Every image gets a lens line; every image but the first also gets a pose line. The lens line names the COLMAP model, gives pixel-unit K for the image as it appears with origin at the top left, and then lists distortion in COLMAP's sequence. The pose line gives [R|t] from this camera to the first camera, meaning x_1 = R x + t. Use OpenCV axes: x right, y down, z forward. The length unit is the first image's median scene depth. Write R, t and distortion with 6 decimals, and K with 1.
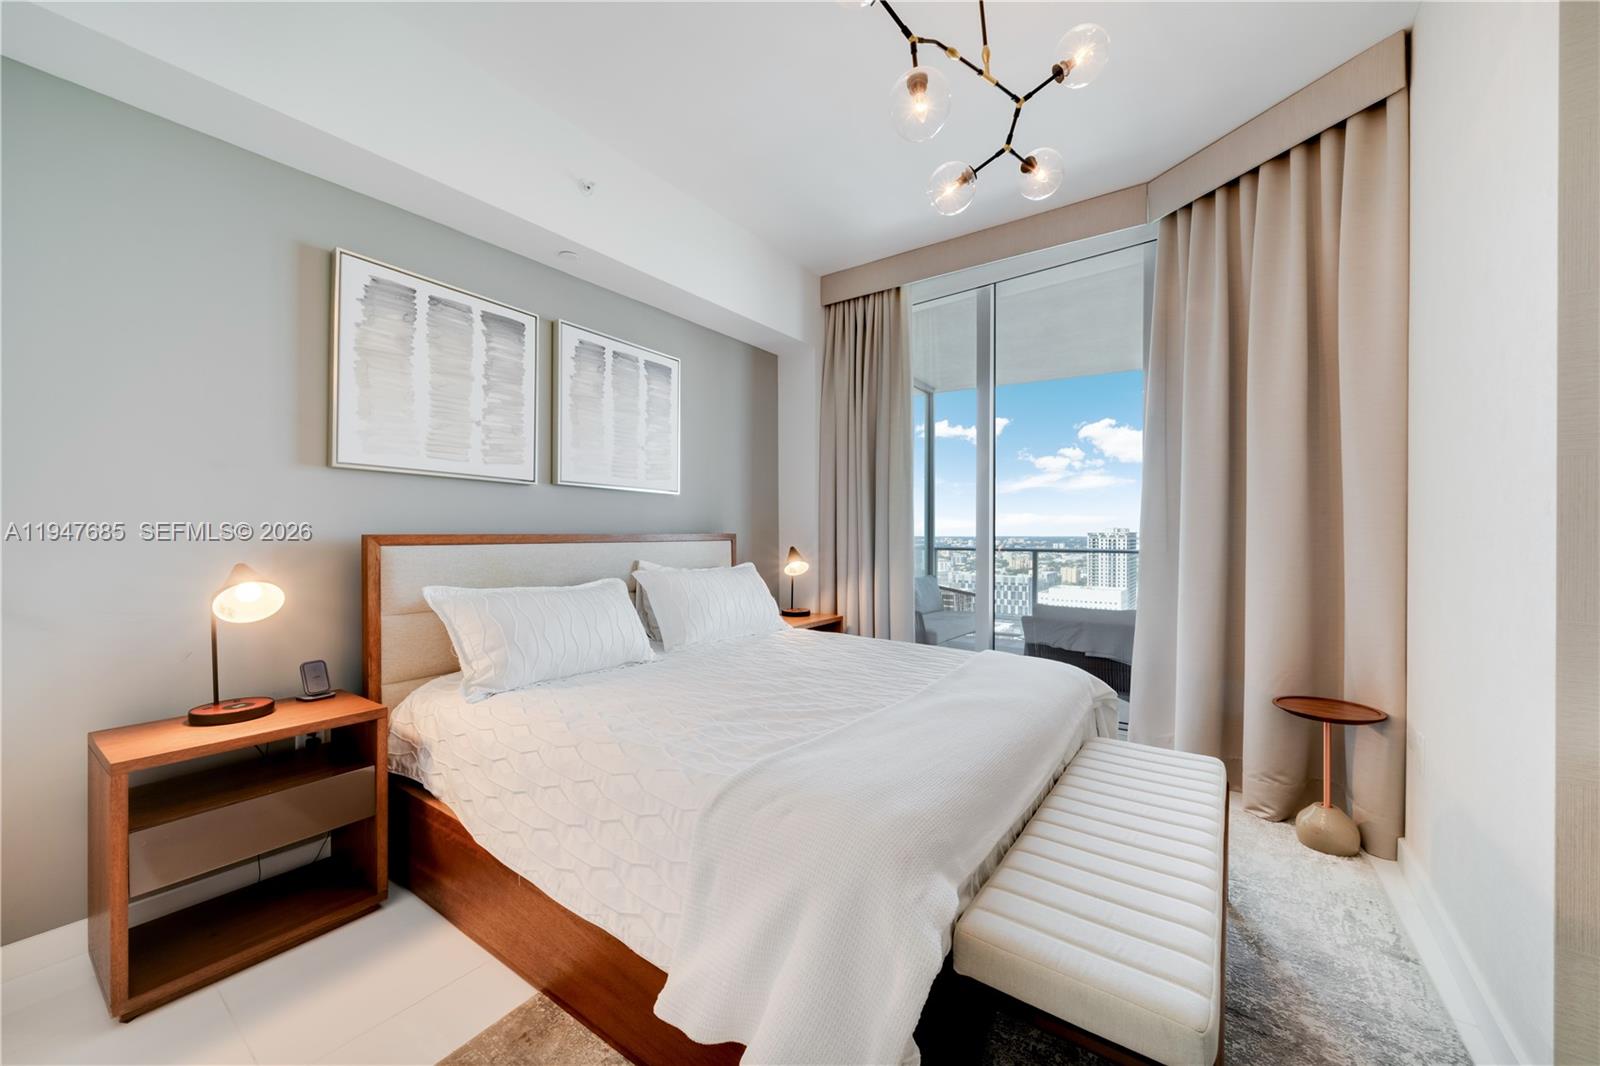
lens RADIAL K [[752.1, 0, 811.3], [0, 752.1, 539.1], [0, 0, 1]] dist [-0.004425, -0.001076]
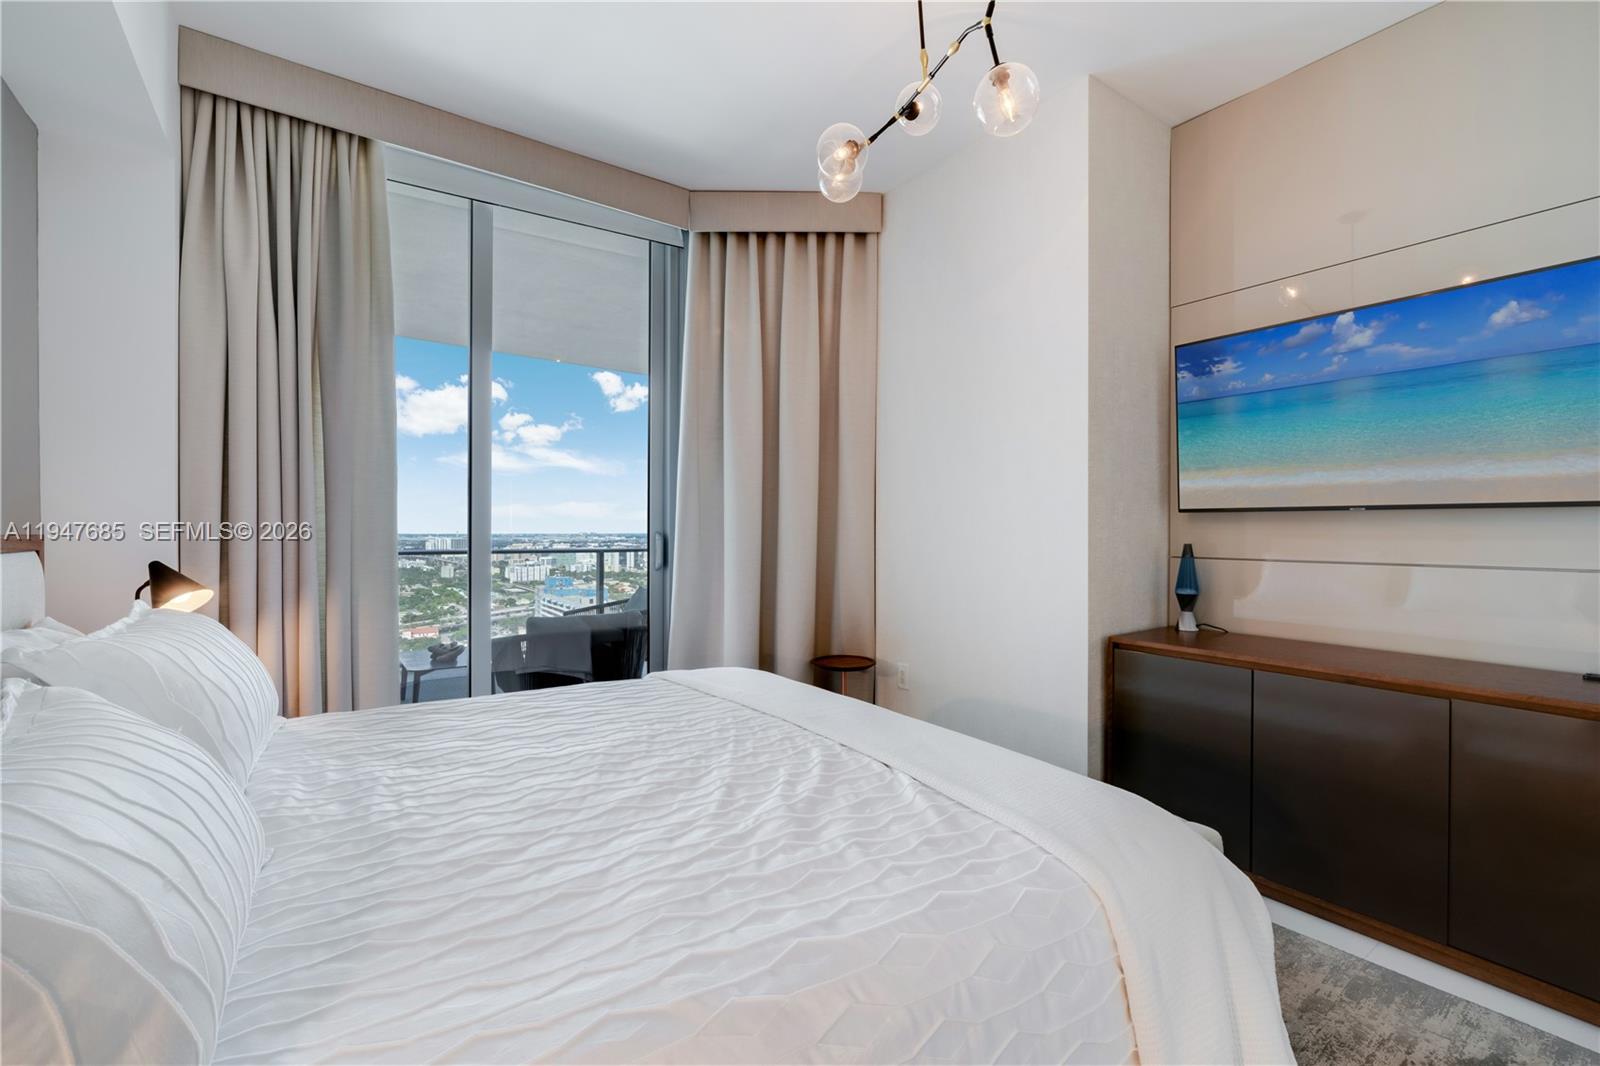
lens RADIAL K [[752.1, 0, 815.3], [0, 752.1, 525.0], [0, 0, 1]] dist [-0.004425, -0.001076]
pose [[0.198231, 0.005925, 0.980137, -0.441729], [0.000127, 0.999982, -0.006070, -0.008297], [-0.980155, 0.001328, 0.198227, 0.530856]]
